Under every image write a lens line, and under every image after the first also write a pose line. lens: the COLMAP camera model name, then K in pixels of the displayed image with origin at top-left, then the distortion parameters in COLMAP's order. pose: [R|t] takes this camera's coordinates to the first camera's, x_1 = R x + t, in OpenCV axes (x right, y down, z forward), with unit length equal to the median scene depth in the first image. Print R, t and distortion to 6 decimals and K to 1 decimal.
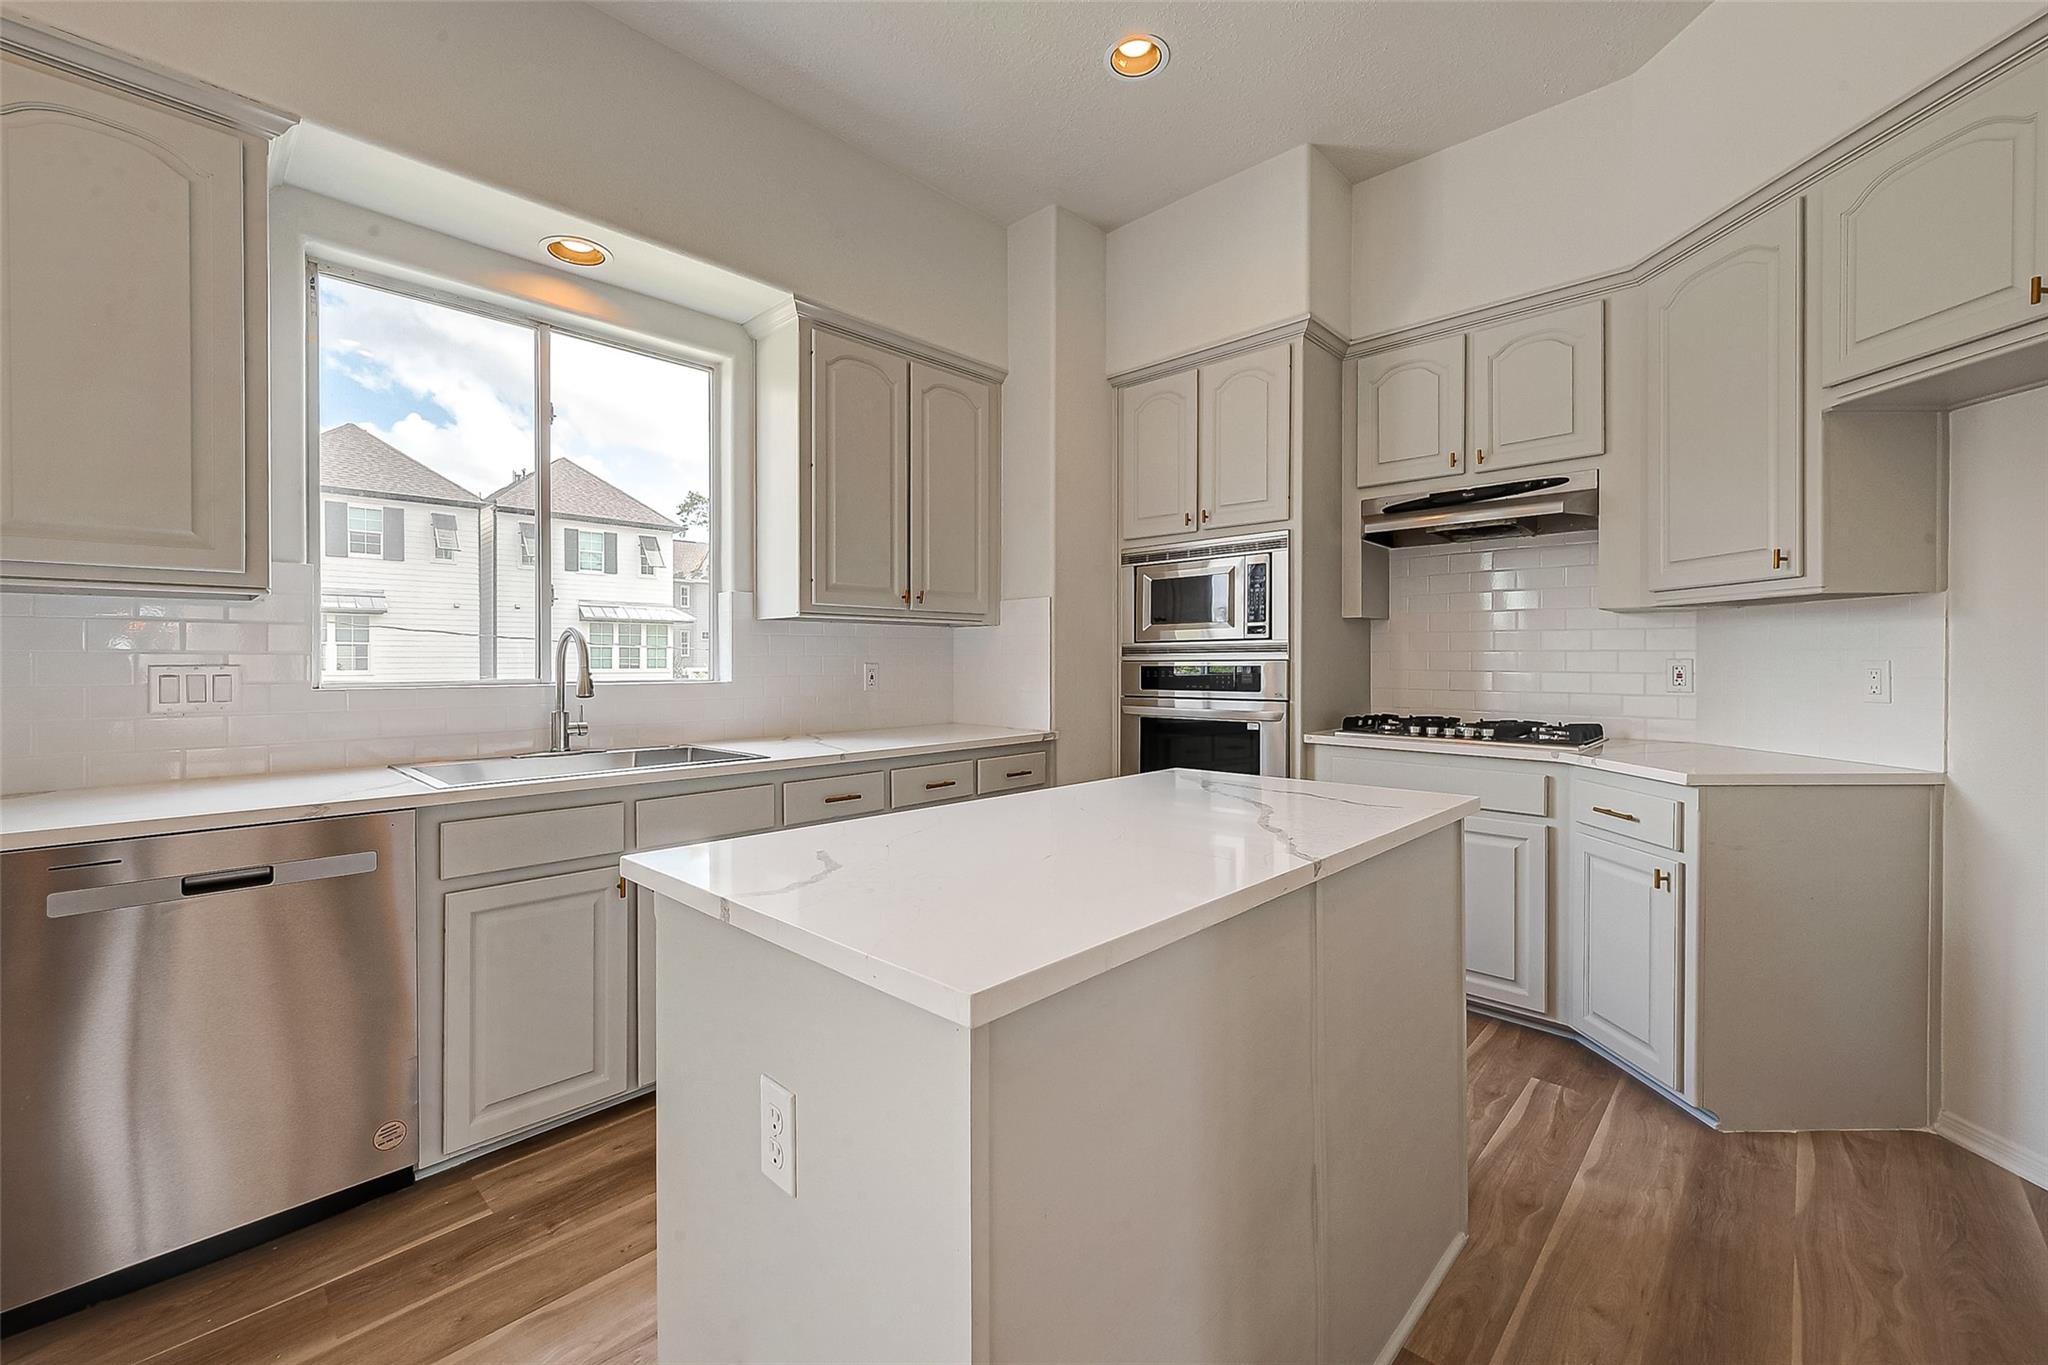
lens RADIAL K [[821.4, 0, 979.9], [0, 821.4, 670.6], [0, 0, 1]] dist [-0.003964, 0.001165]
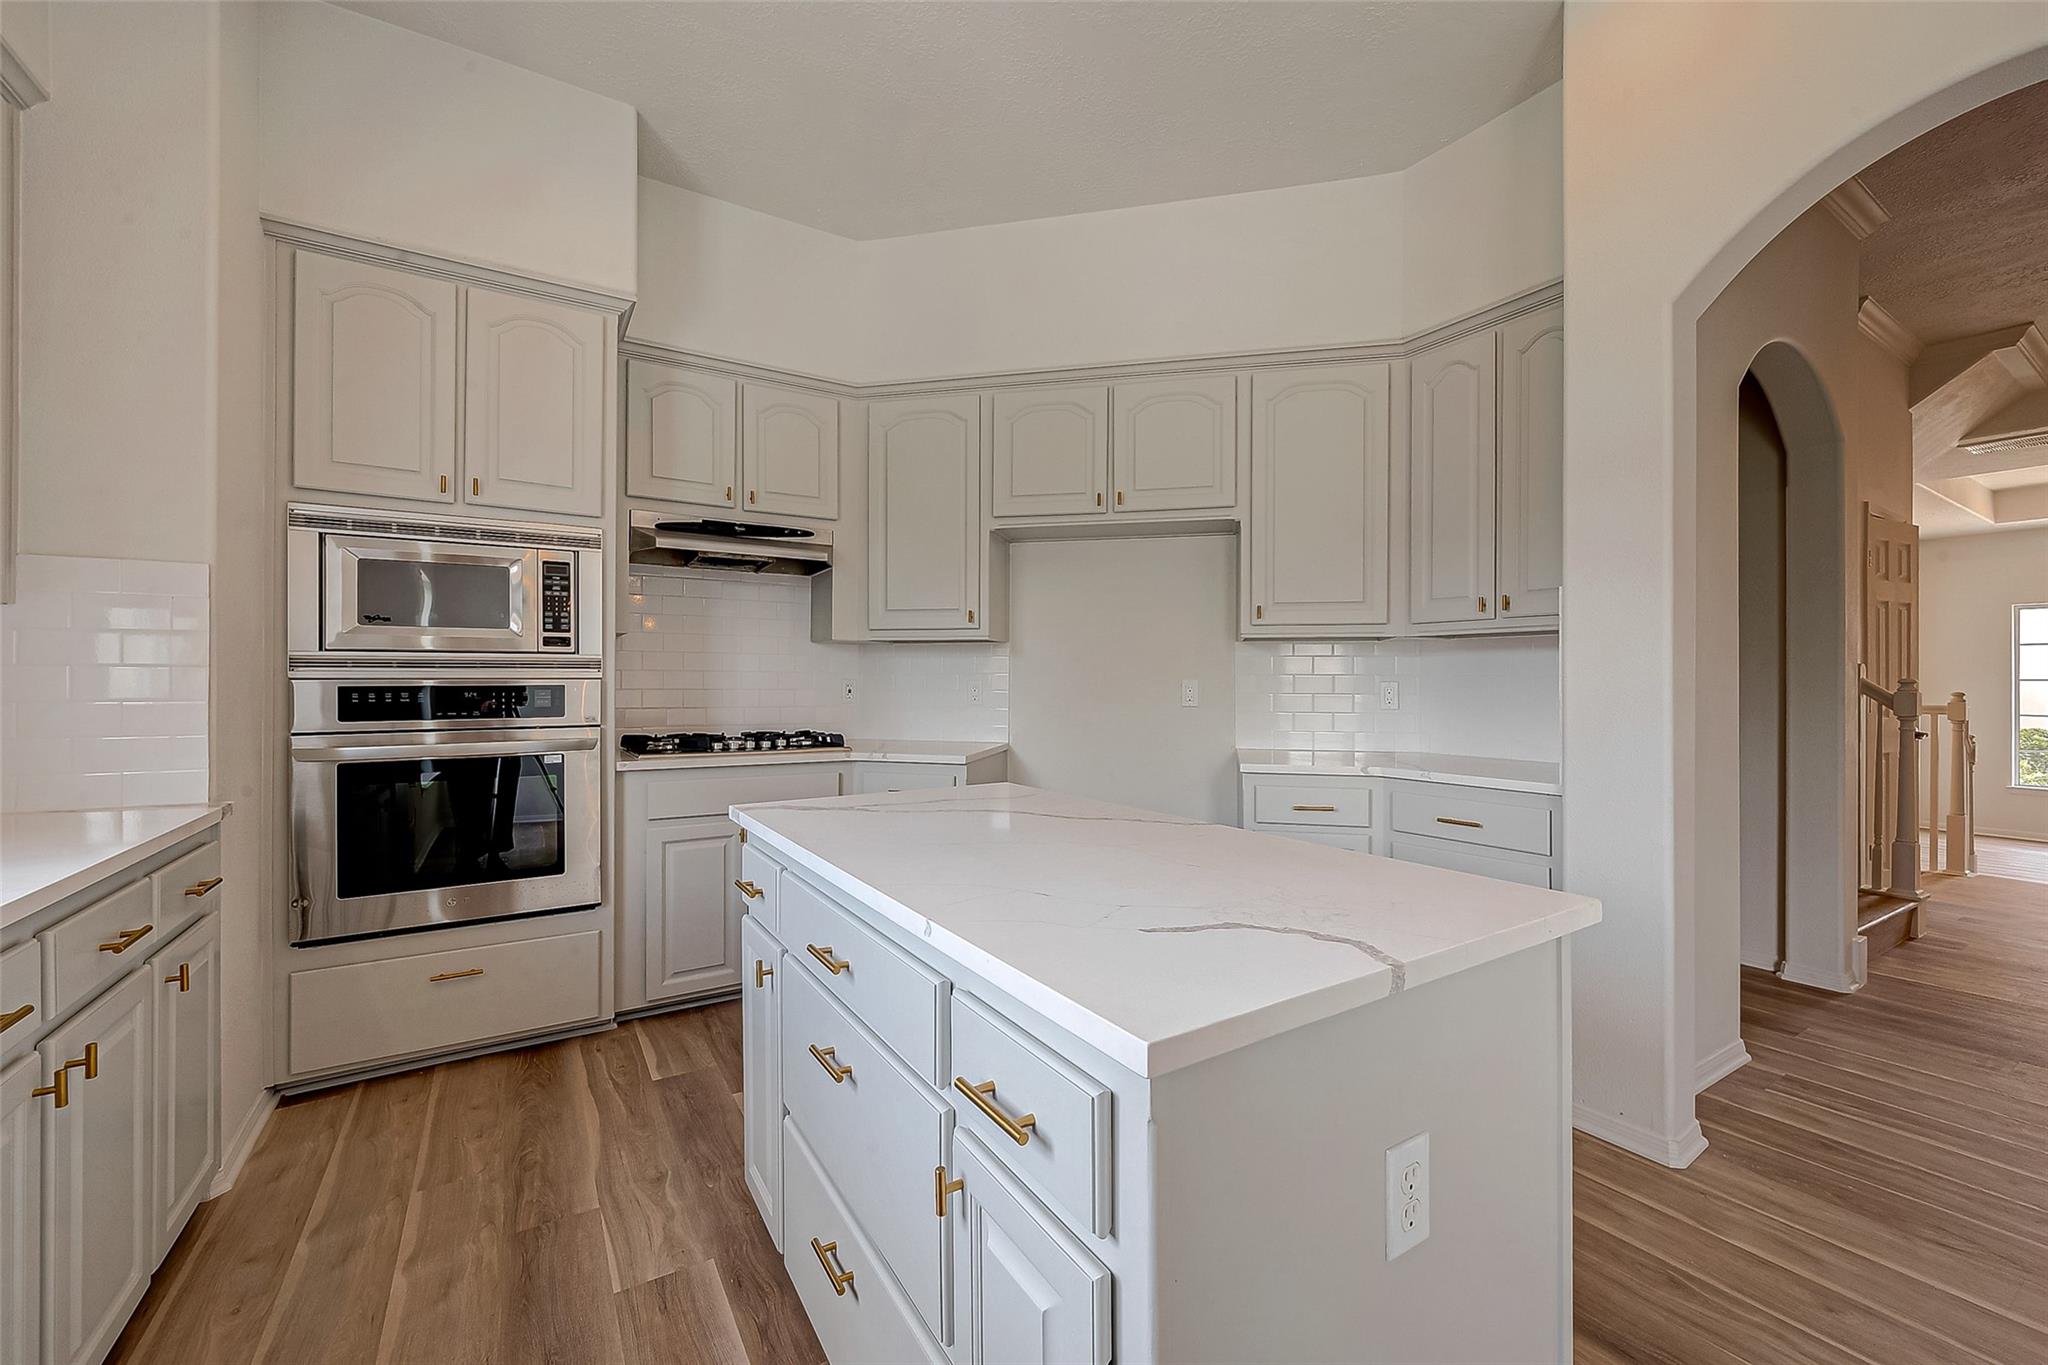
lens RADIAL K [[821.4, 0, 1051.0], [0, 821.4, 680.5], [0, 0, 1]] dist [-0.003964, 0.001165]
pose [[0.212176, 0.001484, 0.977230, -0.375423], [0.010166, 0.999941, -0.003725, -0.003011], [-0.977179, 0.010725, 0.212148, 0.356363]]
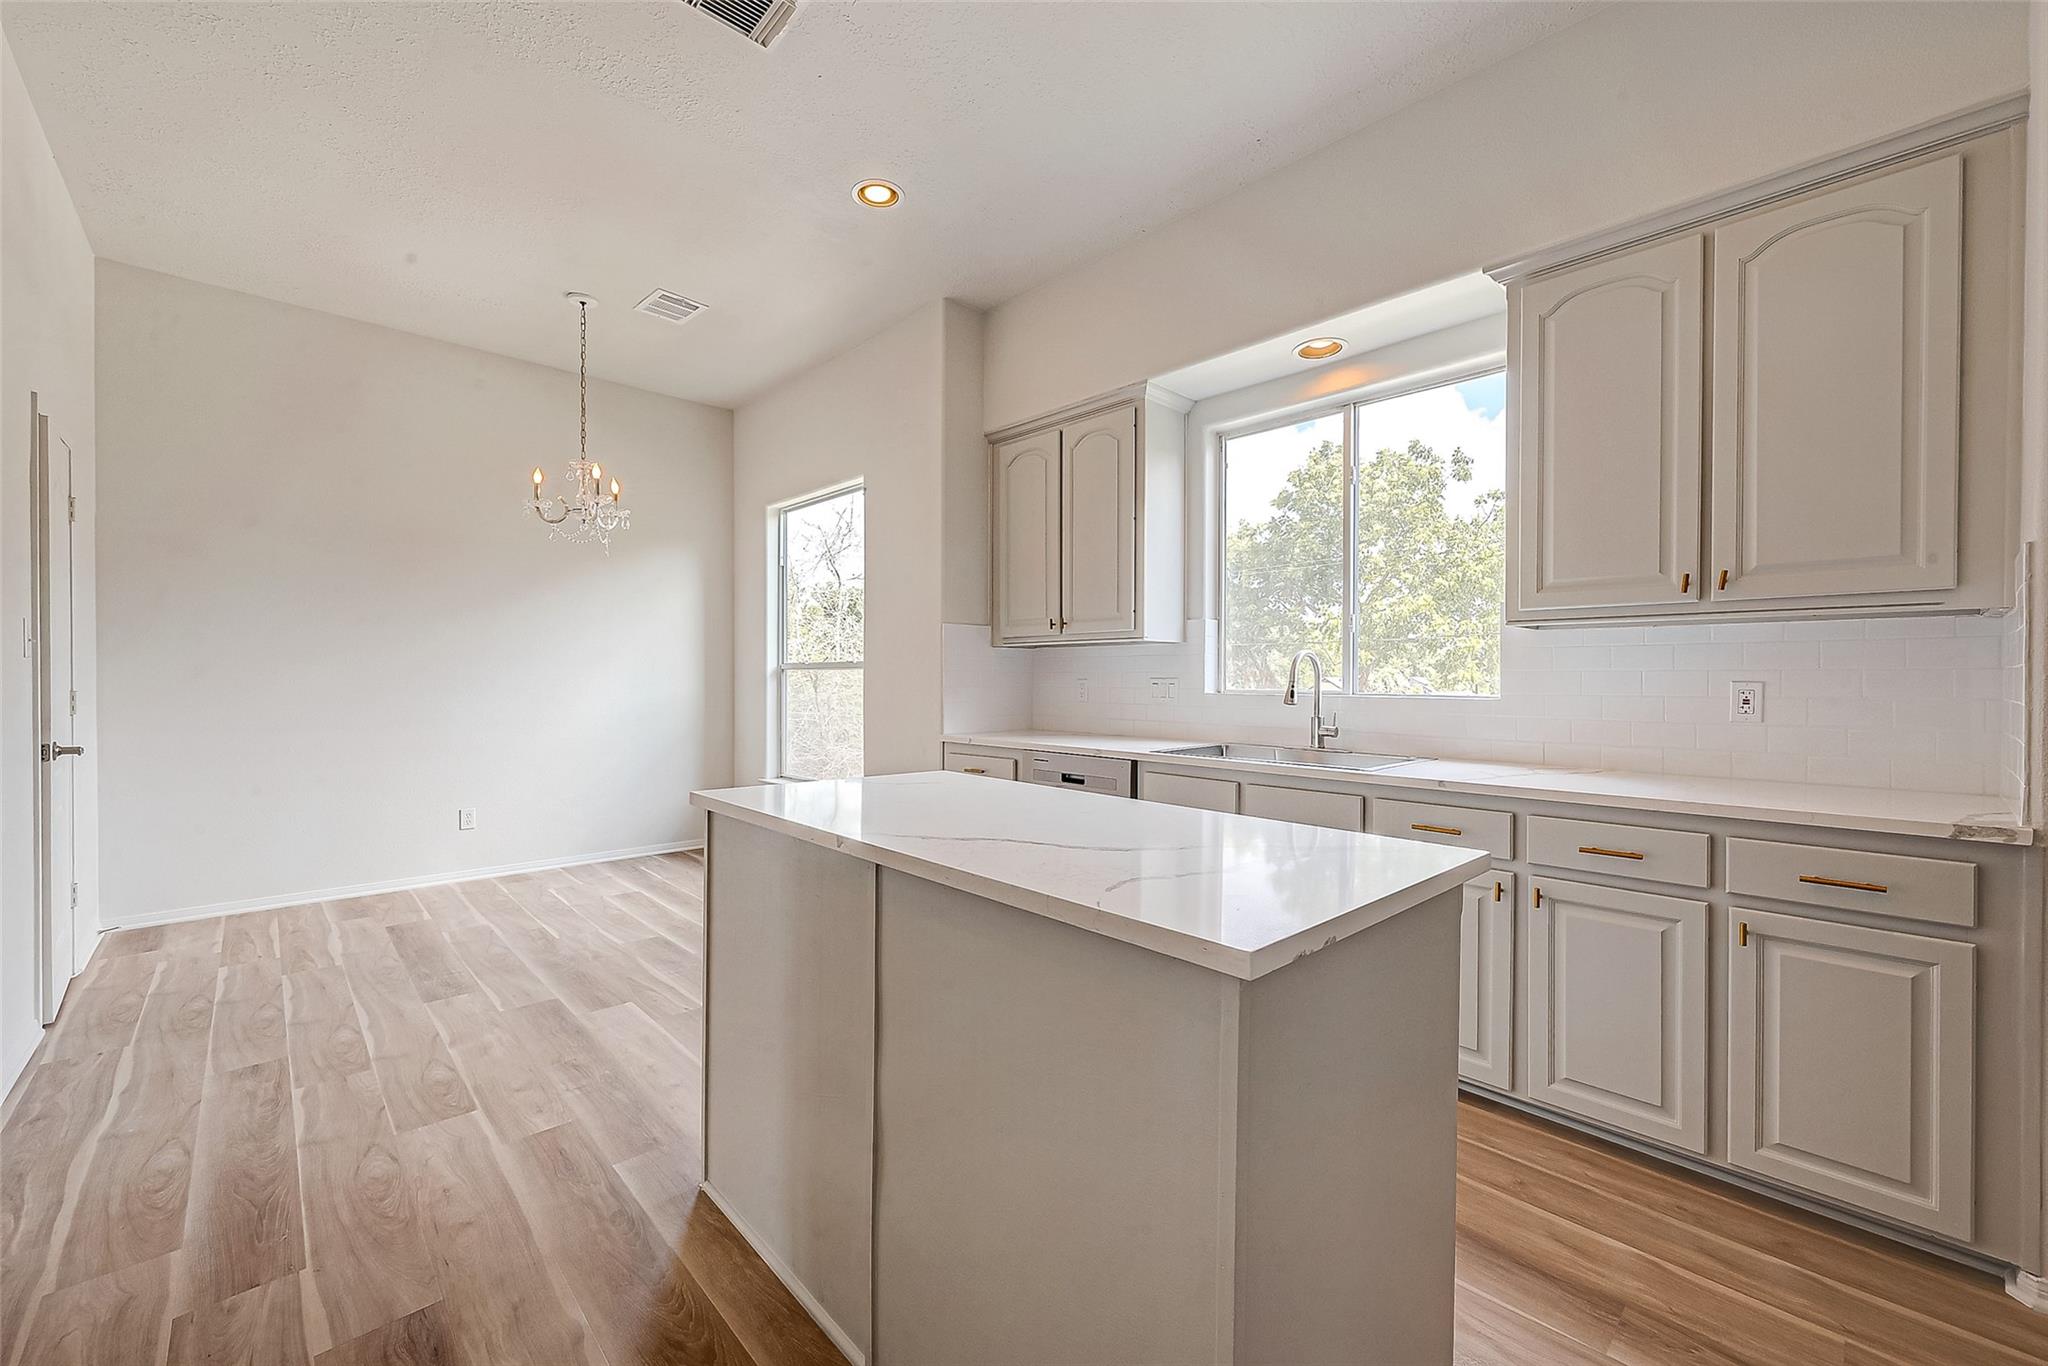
lens RADIAL K [[821.4, 0, 1047.6], [0, 821.4, 675.4], [0, 0, 1]] dist [-0.003964, 0.001165]
pose [[-0.019348, 0.000826, -0.999812, 0.617475], [-0.014588, 0.999893, 0.001108, -0.006511], [0.999706, 0.014607, -0.019334, 0.496352]]
